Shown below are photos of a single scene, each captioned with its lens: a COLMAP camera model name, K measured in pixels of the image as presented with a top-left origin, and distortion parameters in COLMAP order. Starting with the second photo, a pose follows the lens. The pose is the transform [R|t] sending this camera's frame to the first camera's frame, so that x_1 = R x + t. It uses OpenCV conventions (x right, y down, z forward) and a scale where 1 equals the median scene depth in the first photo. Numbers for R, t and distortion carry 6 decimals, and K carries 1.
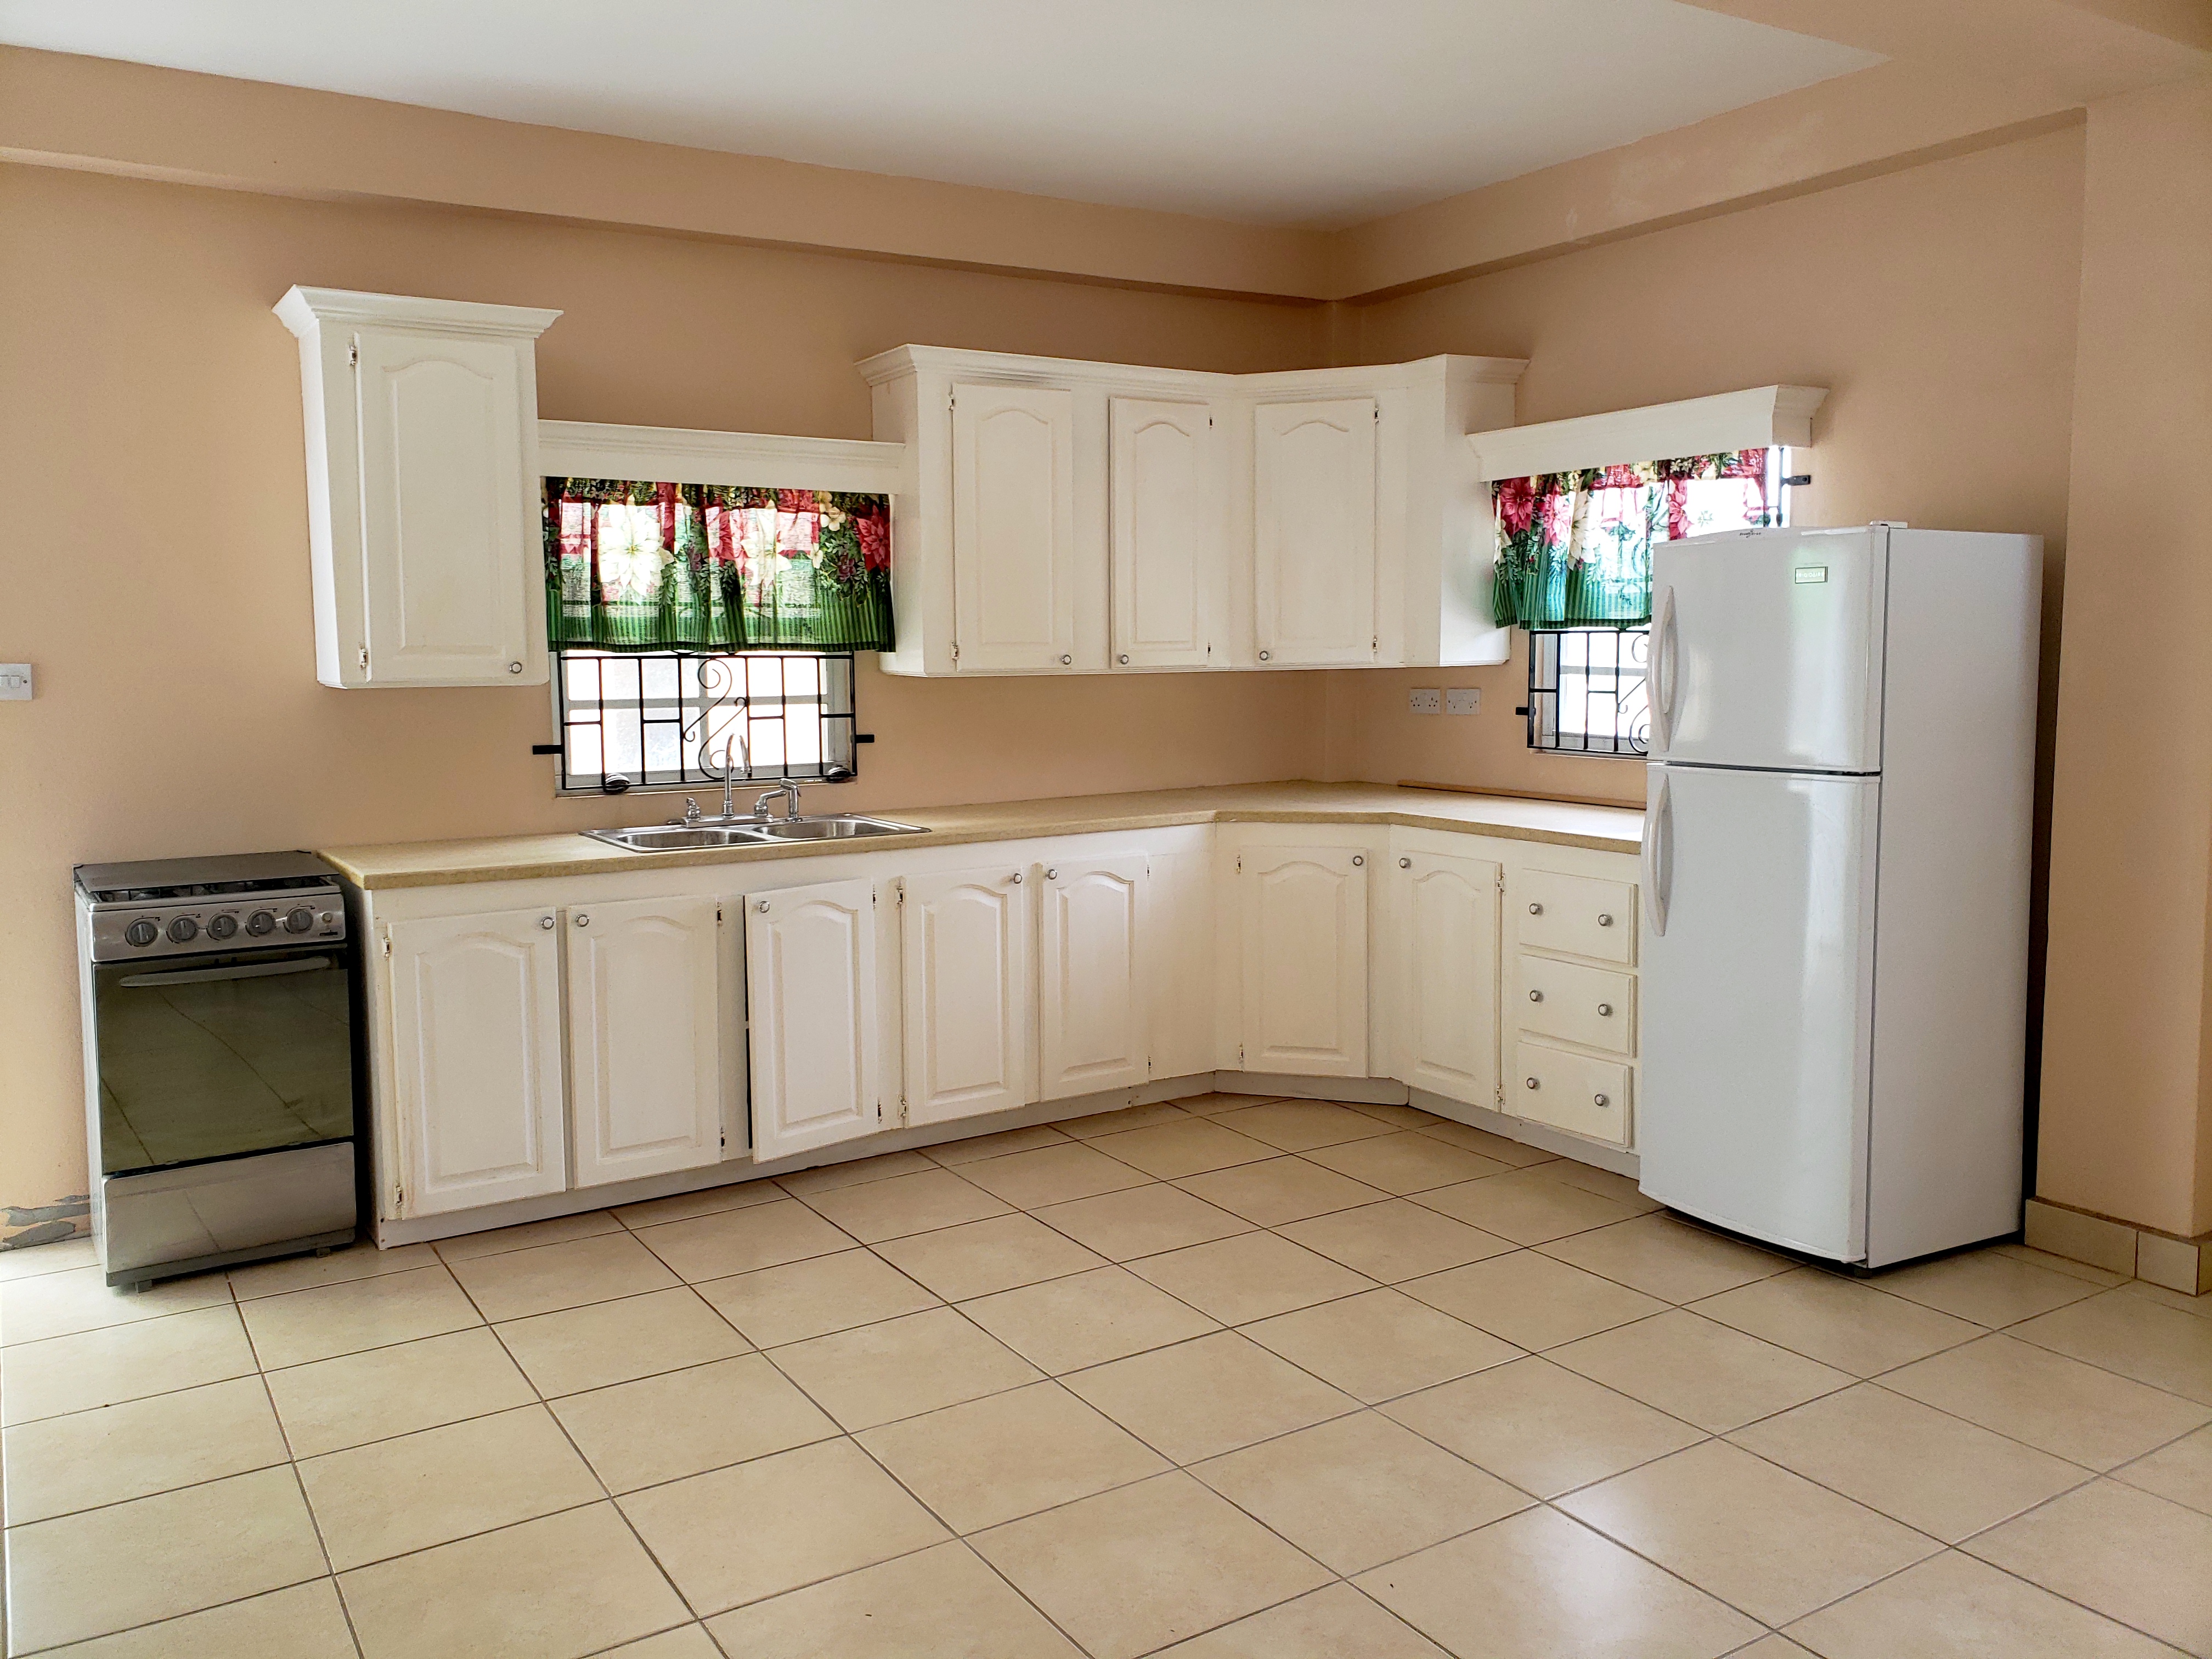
lens RADIAL K [[1716.2, 0, 1085.0], [0, 1716.2, 810.8], [0, 0, 1]] dist [0.053551, -0.085110]
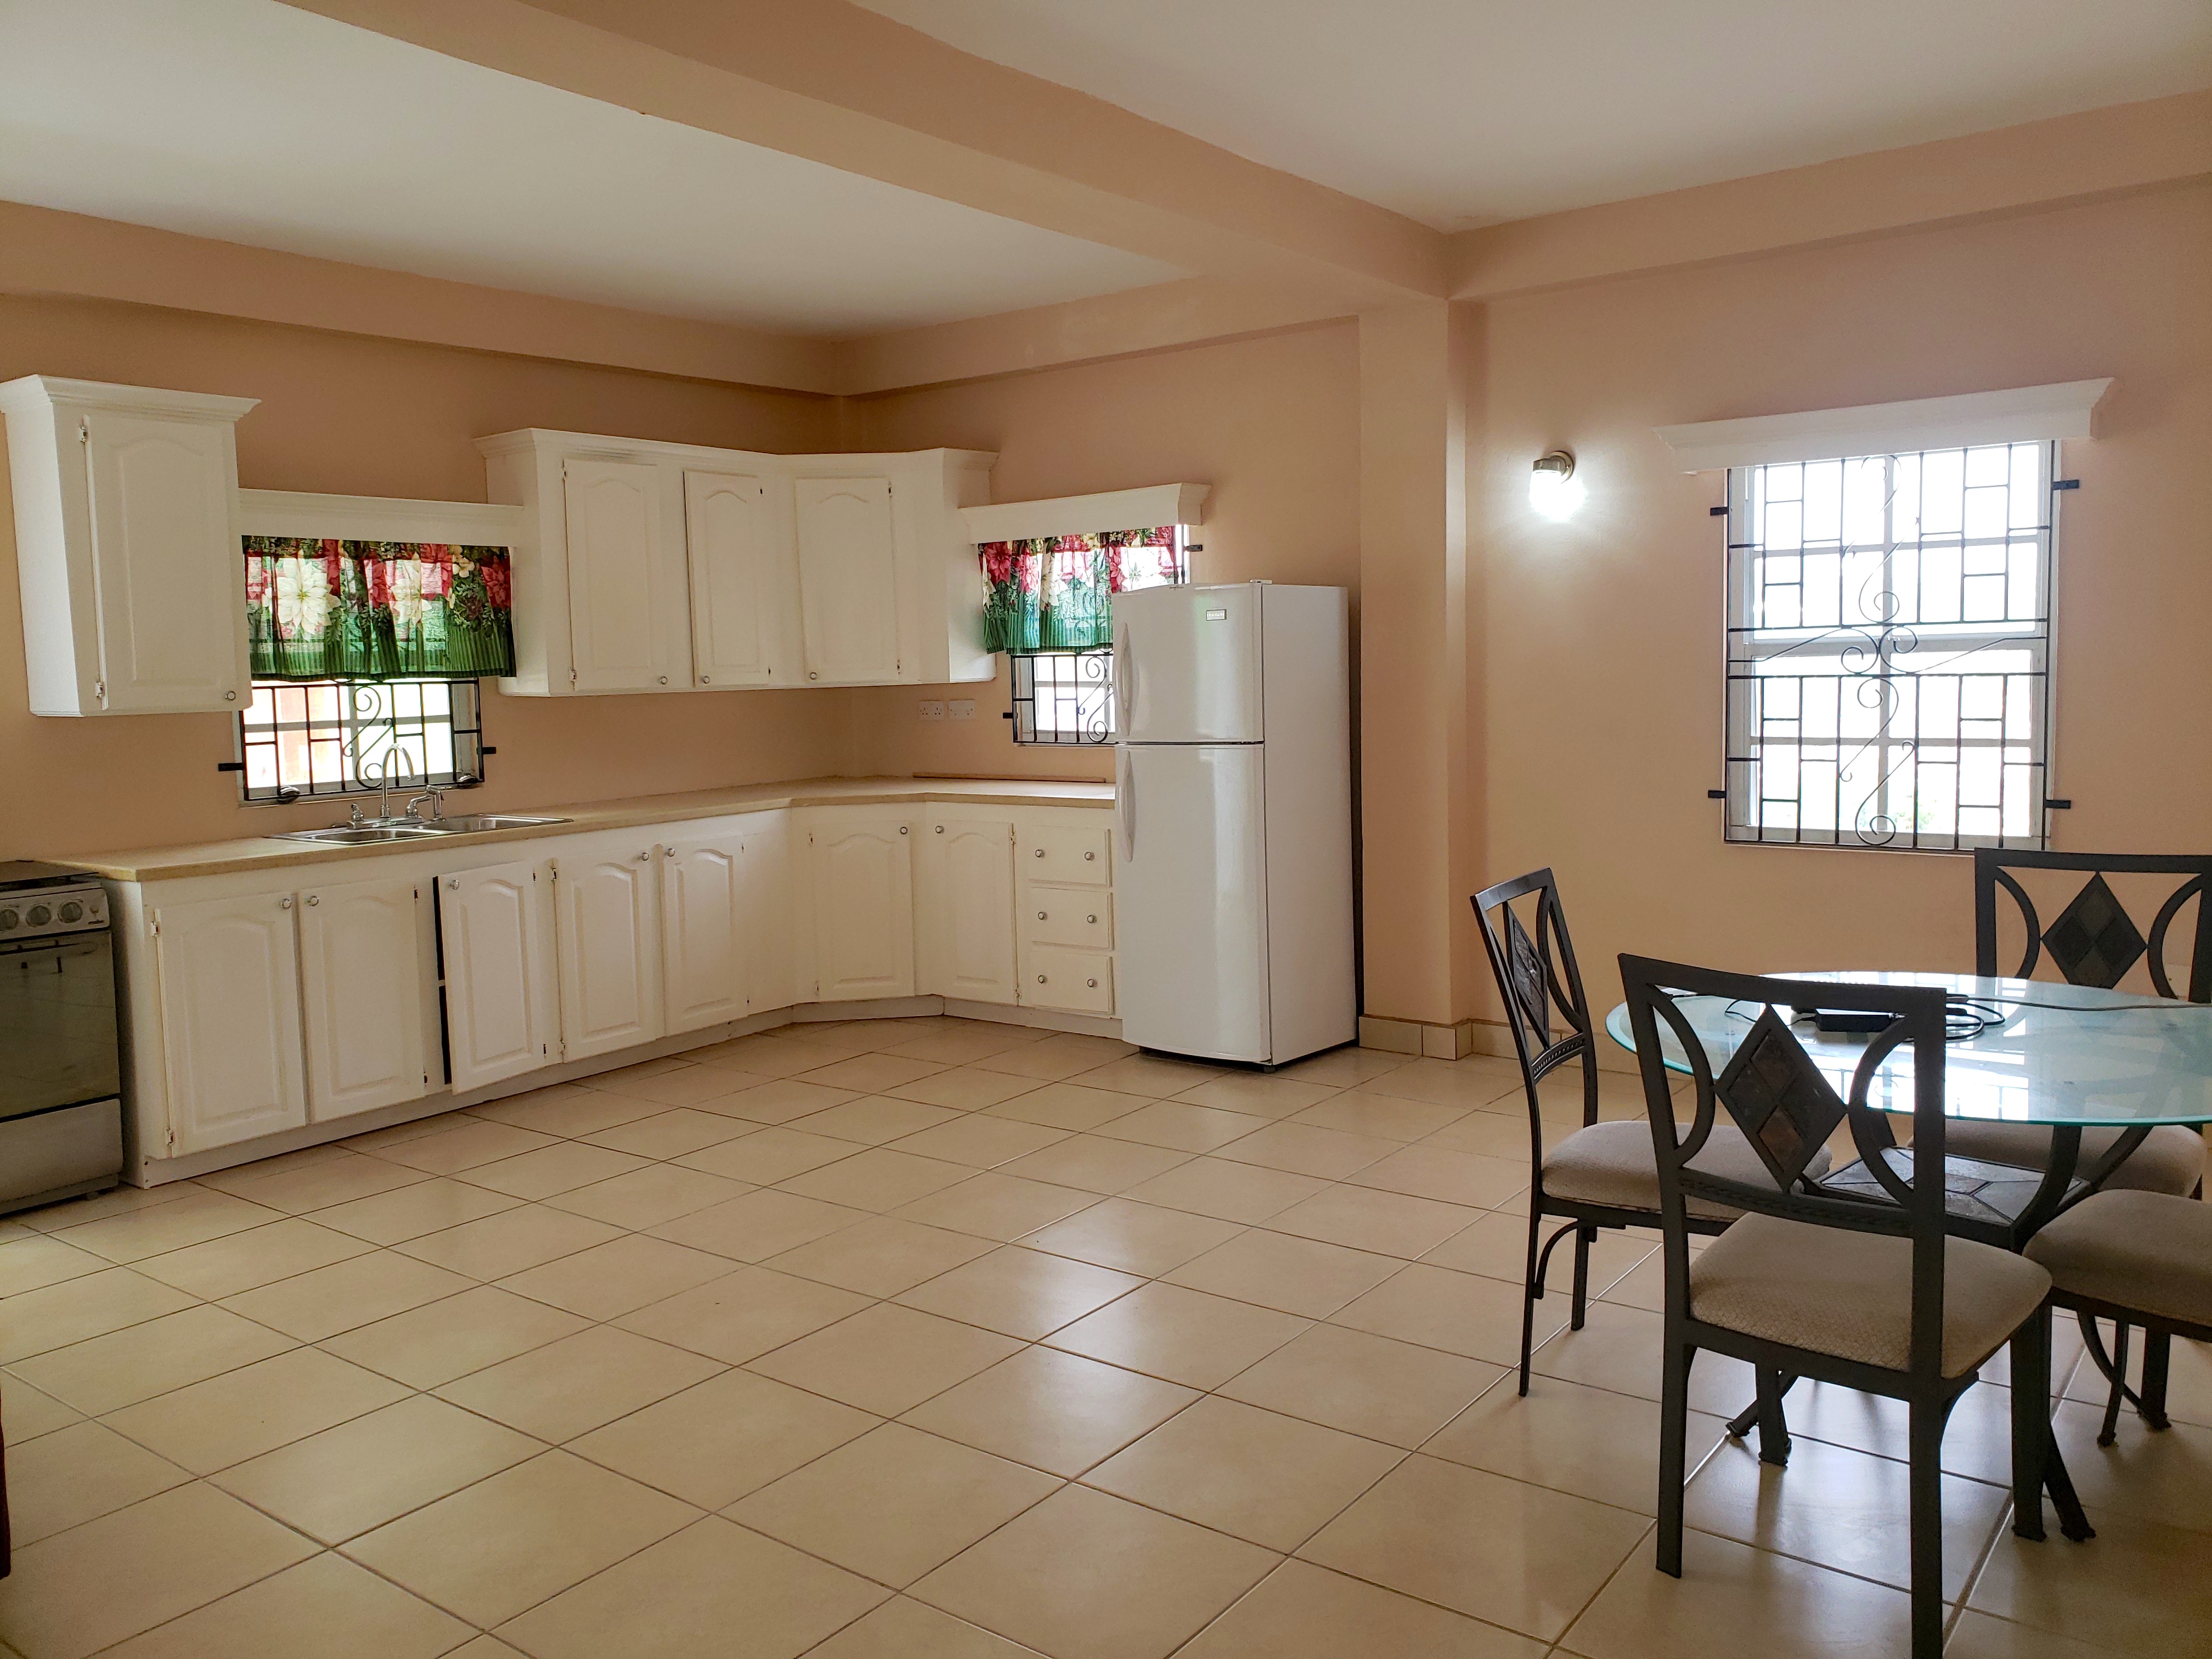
lens RADIAL K [[1716.2, 0, 1107.2], [0, 1716.2, 838.9], [0, 0, 1]] dist [0.053551, -0.085110]
pose [[0.929620, -0.052508, 0.364759, -0.187831], [0.052685, 0.998566, 0.009472, 0.033368], [-0.364733, 0.010412, 0.931054, -0.303217]]
